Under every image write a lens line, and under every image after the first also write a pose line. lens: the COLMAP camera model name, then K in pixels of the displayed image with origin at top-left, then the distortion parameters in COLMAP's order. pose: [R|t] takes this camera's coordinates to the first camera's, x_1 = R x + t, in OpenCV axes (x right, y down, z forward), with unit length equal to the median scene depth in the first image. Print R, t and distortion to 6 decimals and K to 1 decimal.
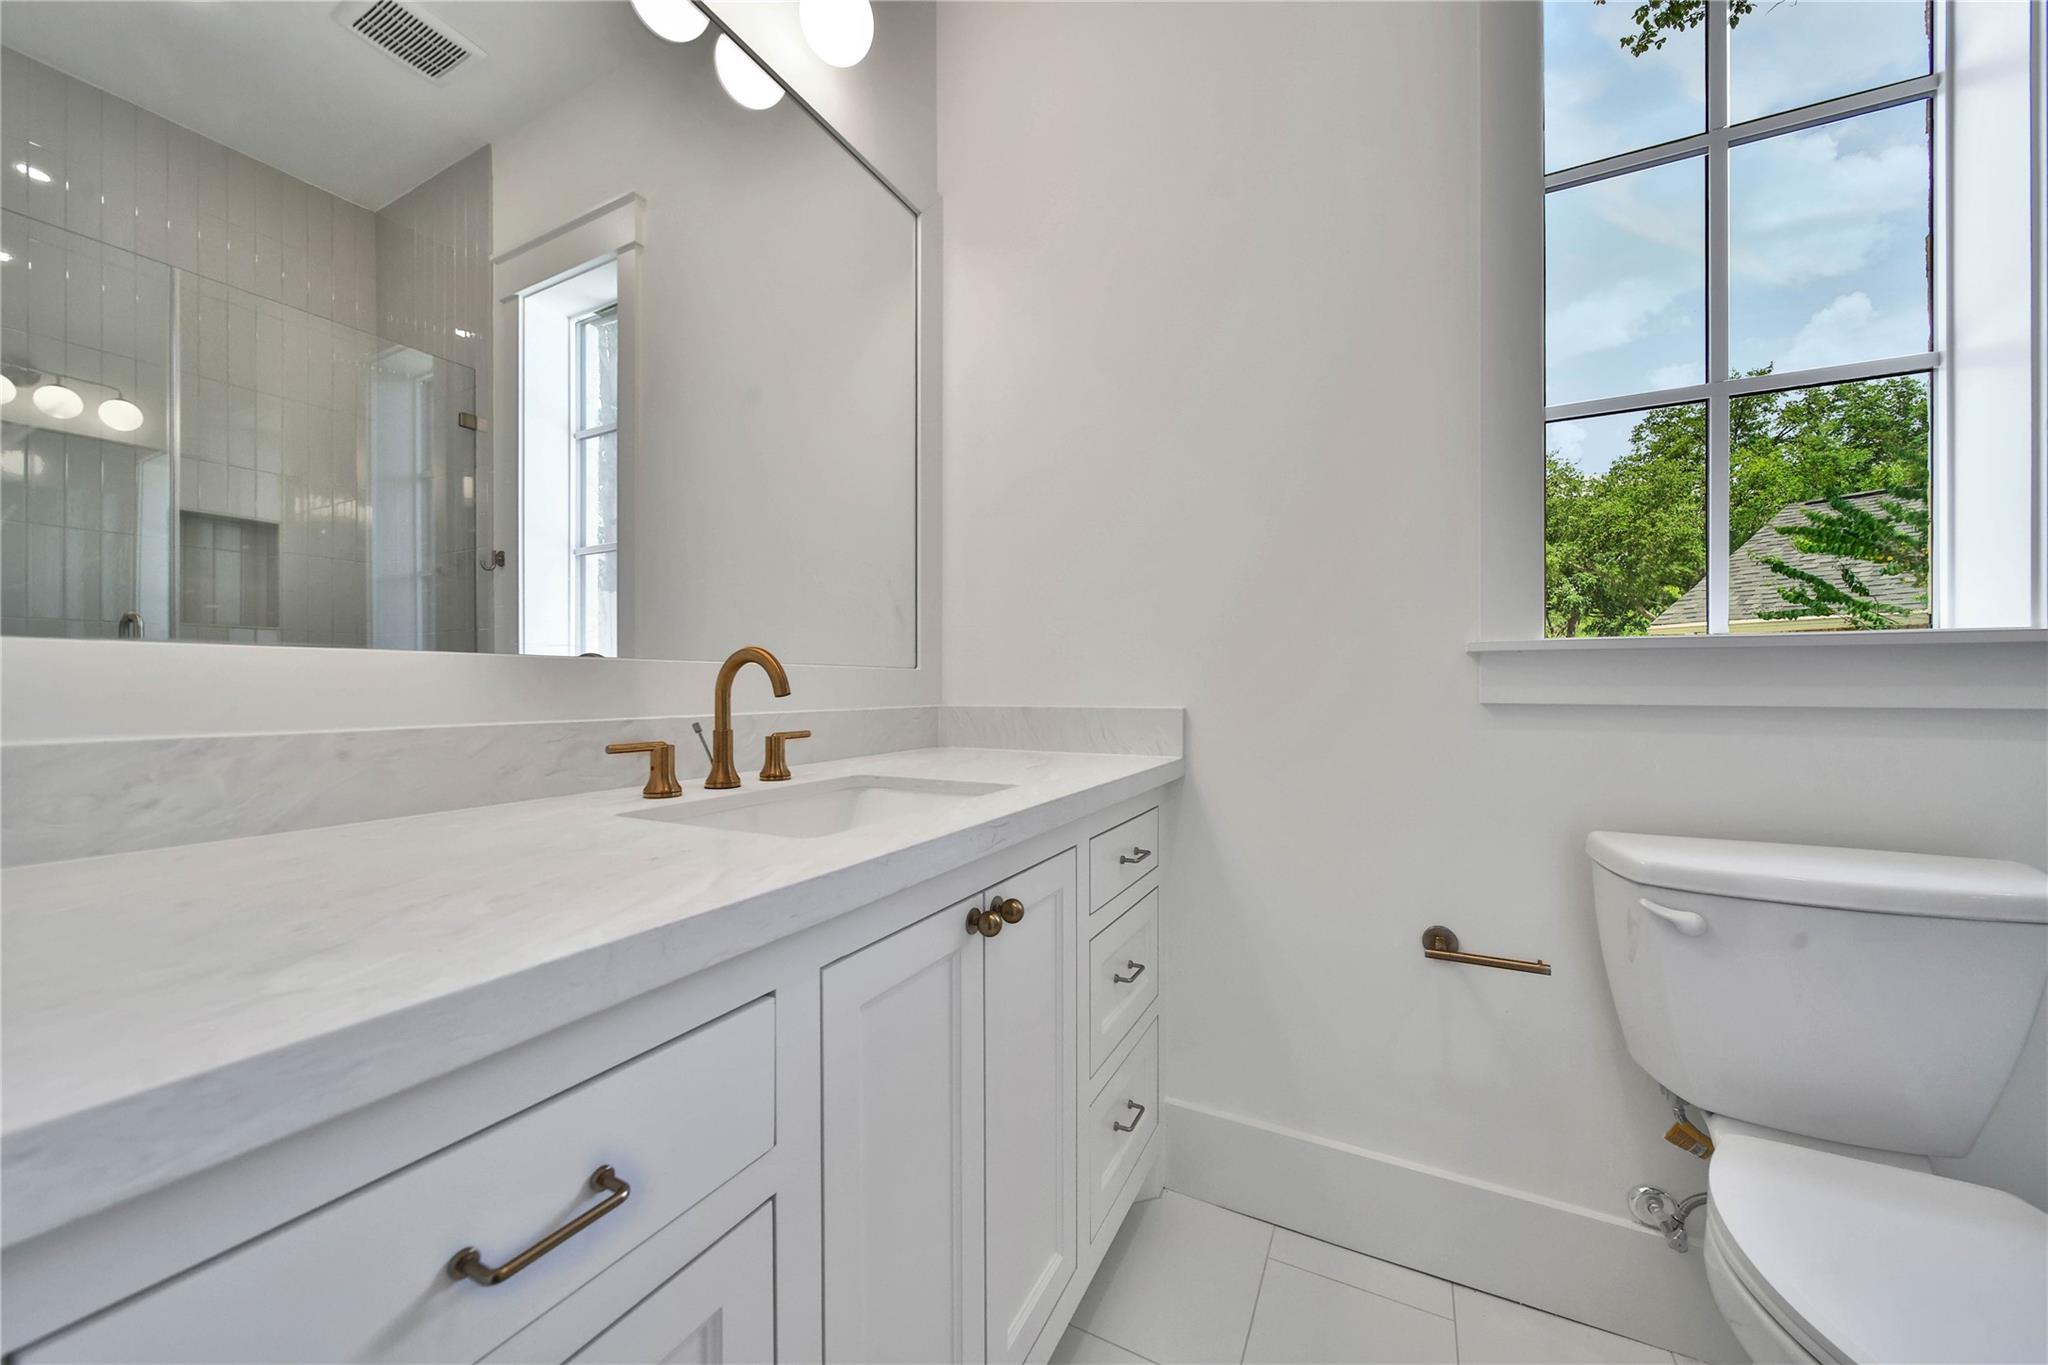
lens RADIAL K [[737.9, 0, 1029.3], [0, 737.9, 690.5], [0, 0, 1]] dist [-0.000242, 0.000009]
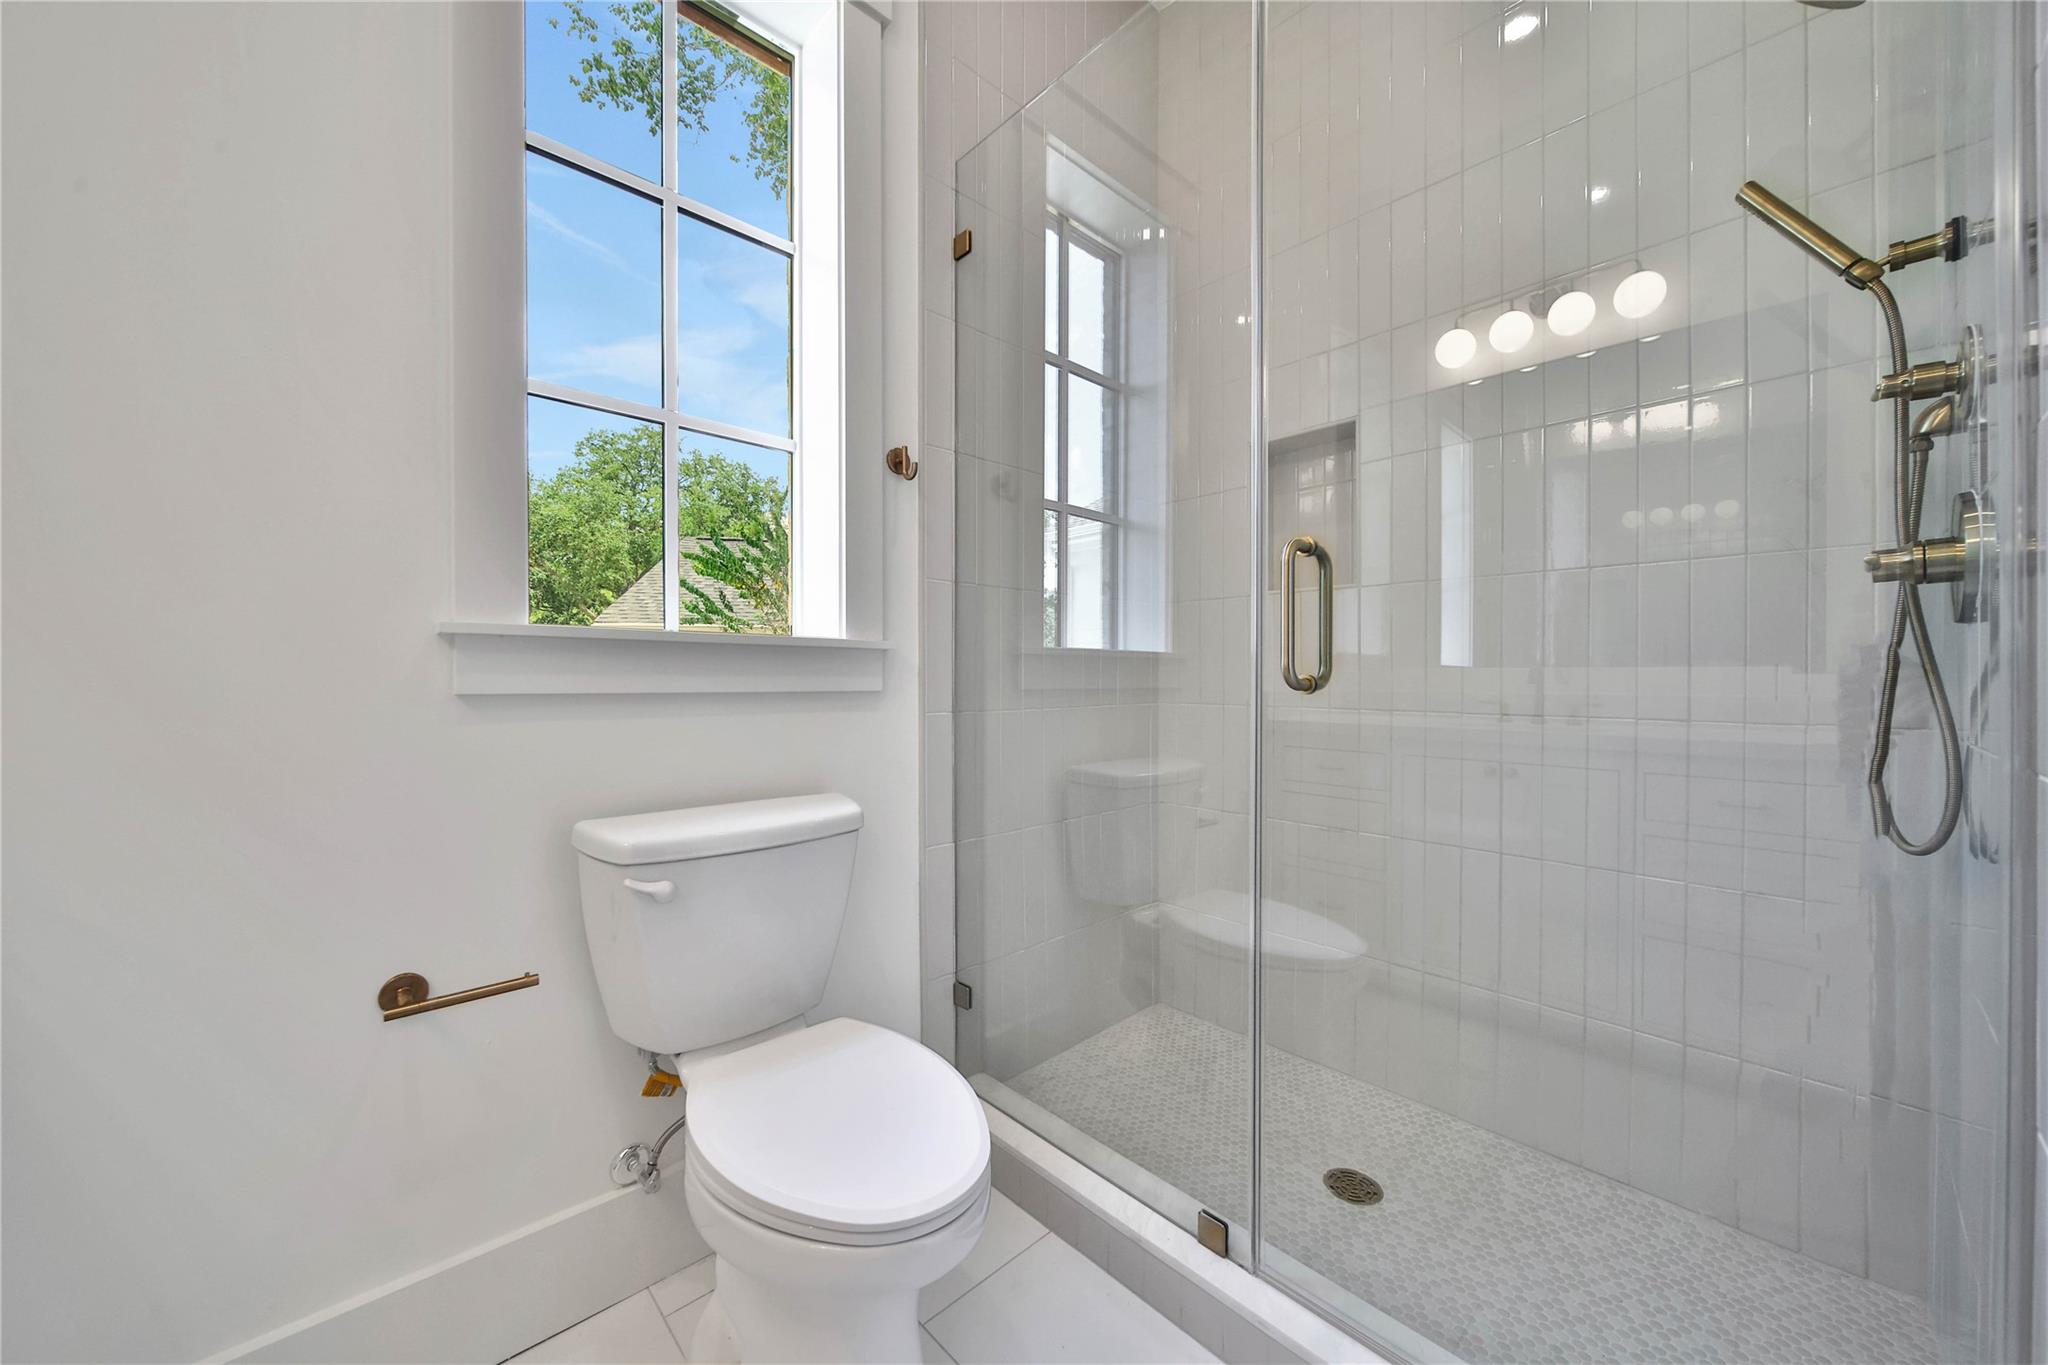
lens RADIAL K [[737.9, 0, 1012.6], [0, 737.9, 682.6], [0, 0, 1]] dist [-0.000242, 0.000009]
pose [[0.342321, -0.005031, 0.939570, 0.032105], [0.002481, 0.999987, 0.004451, 0.001013], [-0.939580, 0.000807, 0.342329, 0.104453]]
